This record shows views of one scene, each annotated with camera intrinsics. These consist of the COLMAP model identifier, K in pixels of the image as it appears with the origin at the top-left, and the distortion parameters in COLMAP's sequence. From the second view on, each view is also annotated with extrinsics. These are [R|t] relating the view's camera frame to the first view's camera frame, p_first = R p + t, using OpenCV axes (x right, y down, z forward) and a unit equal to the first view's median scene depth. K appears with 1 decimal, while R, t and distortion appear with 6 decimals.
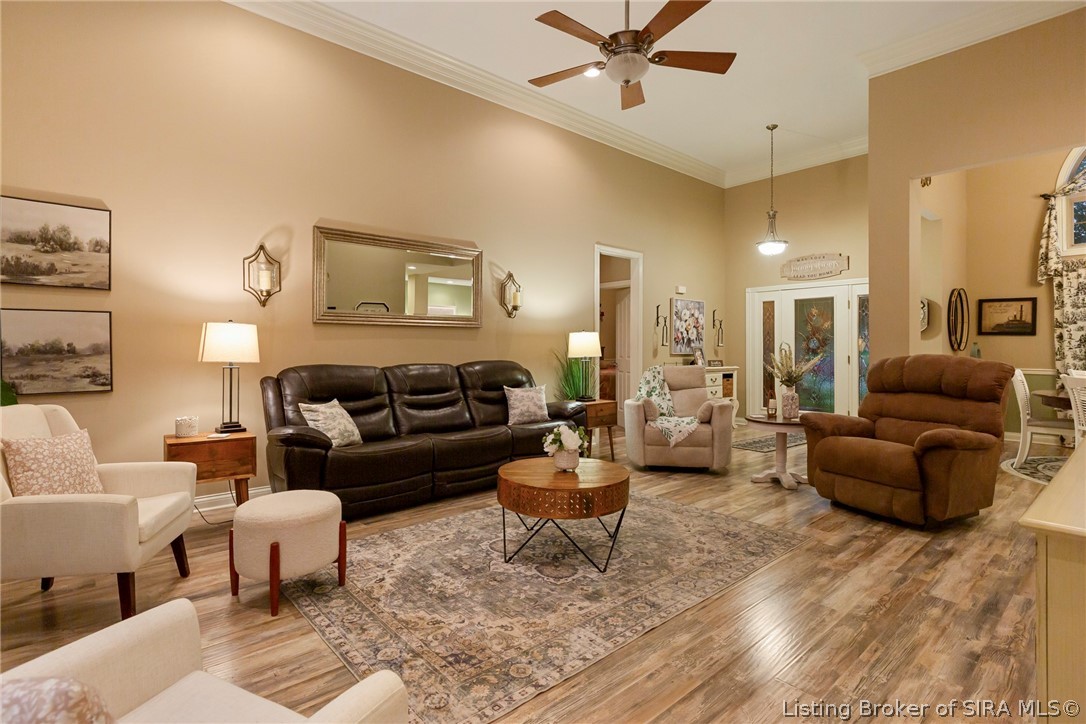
lens RADIAL K [[530.8, 0, 540.7], [0, 530.8, 354.5], [0, 0, 1]] dist [-0.004798, 0.000167]
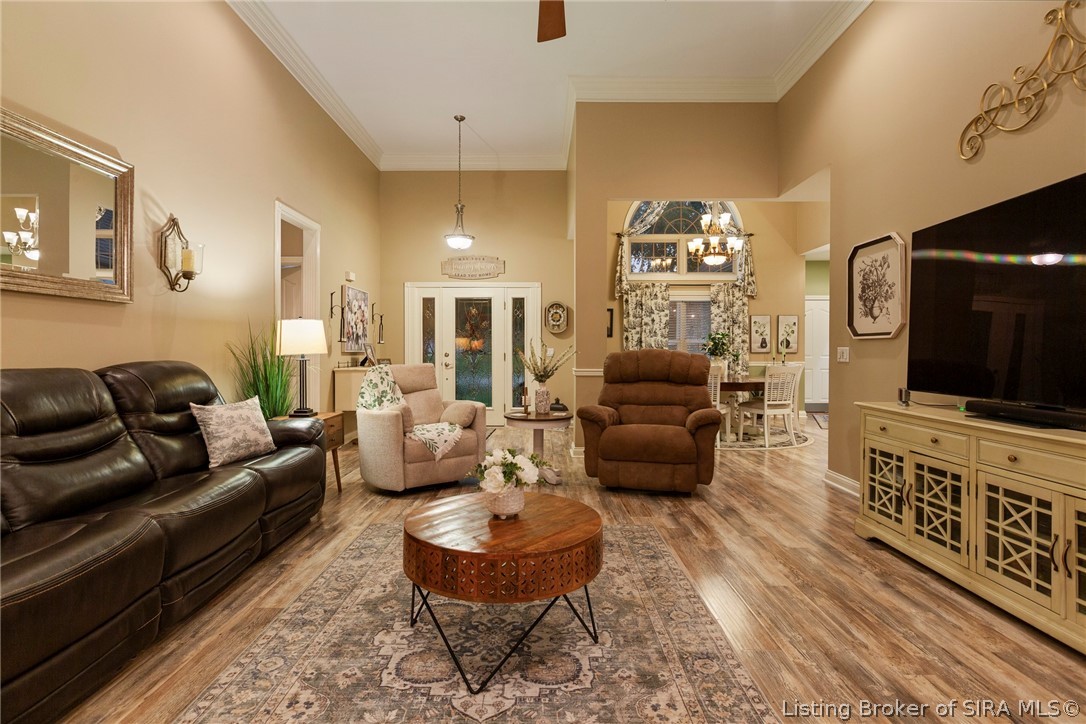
lens RADIAL K [[530.8, 0, 541.9], [0, 530.8, 357.5], [0, 0, 1]] dist [-0.004798, 0.000167]
pose [[0.659376, -0.010655, 0.751738, -0.266972], [0.008442, 0.999941, 0.006769, 0.007400], [-0.751766, 0.001883, 0.659428, 0.321923]]
